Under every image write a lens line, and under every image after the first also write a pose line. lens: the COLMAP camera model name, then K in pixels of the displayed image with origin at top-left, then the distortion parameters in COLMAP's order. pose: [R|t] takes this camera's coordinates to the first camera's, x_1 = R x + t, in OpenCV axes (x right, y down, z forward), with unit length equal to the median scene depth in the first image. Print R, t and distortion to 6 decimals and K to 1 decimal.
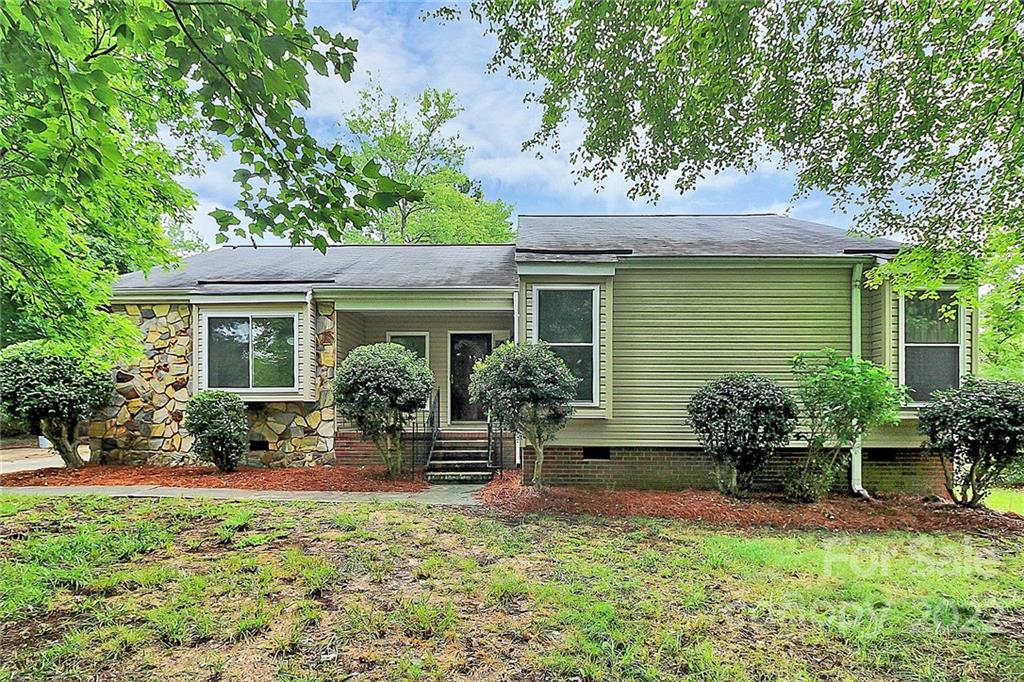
lens RADIAL K [[496.0, 0, 517.9], [0, 496.0, 331.8], [0, 0, 1]] dist [0.001163, -0.012667]
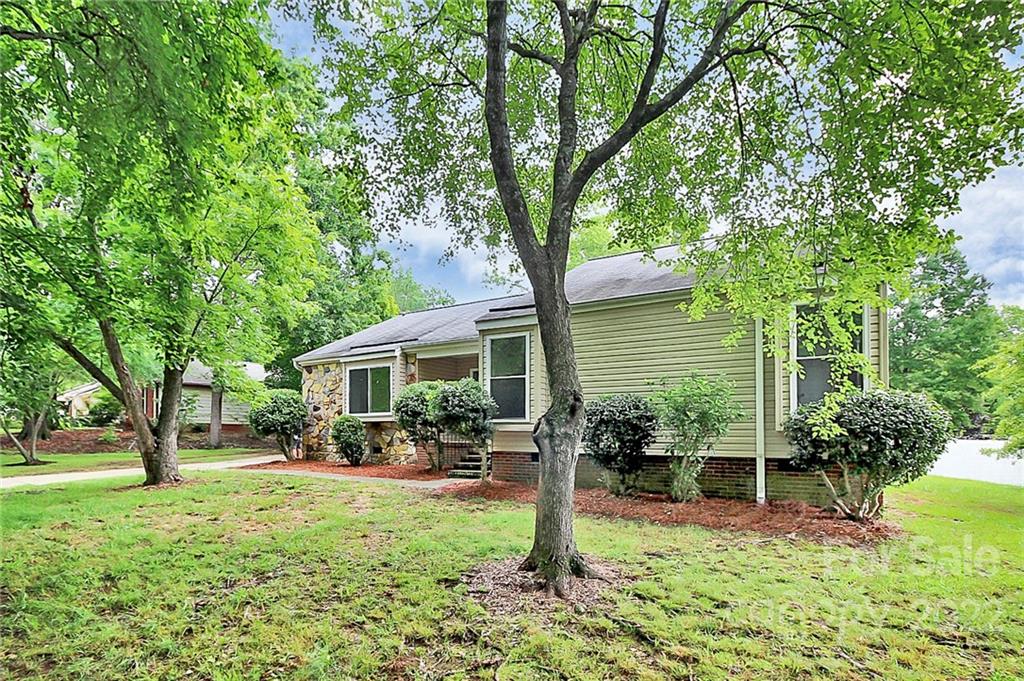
lens RADIAL K [[477.3, 0, 508.5], [0, 477.3, 330.5], [0, 0, 1]] dist [0.001786, -0.010838]
pose [[0.877463, -0.102455, -0.468575, 0.621452], [0.081881, 0.994576, -0.064136, -0.015863], [0.472604, 0.017909, 0.881093, -0.147159]]
